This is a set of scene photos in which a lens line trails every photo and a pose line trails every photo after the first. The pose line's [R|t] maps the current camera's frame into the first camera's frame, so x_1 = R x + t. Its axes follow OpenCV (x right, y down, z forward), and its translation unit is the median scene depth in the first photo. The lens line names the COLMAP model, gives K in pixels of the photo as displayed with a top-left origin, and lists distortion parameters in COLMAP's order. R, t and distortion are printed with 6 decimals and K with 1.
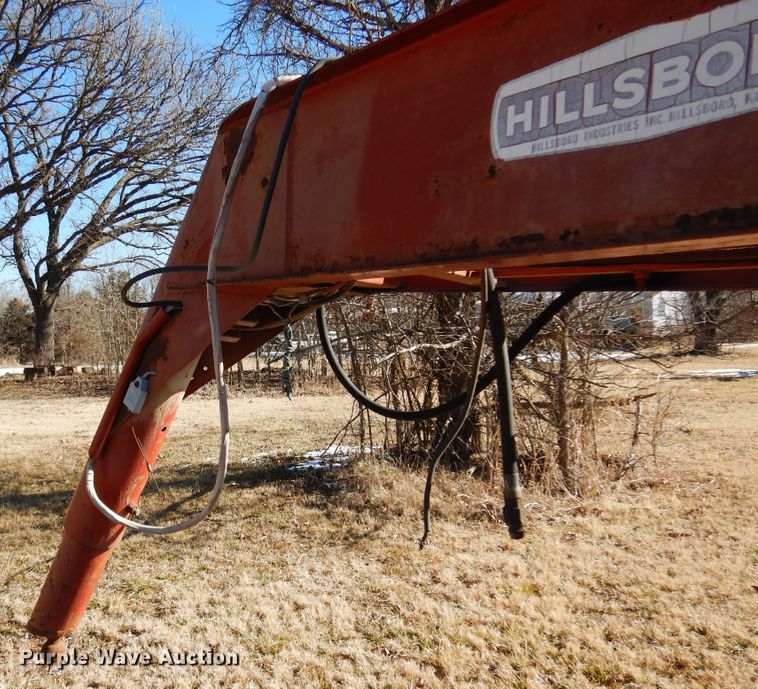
lens RADIAL K [[599.8, 0, 379.4], [0, 599.8, 367.1], [0, 0, 1]] dist [0.005445, 0.002712]
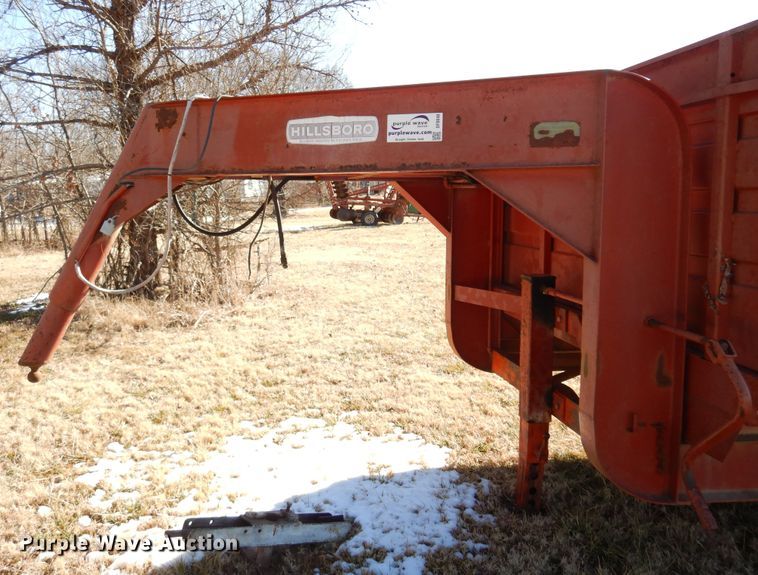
lens RADIAL K [[557.5, 0, 379.0], [0, 557.5, 287.5], [0, 0, 1]] dist [0.005846, 0.004156]
pose [[0.757469, -0.103992, 0.644536, -0.416926], [0.044605, 0.993169, 0.107821, 0.038256], [-0.651346, -0.052922, 0.756933, -0.472733]]
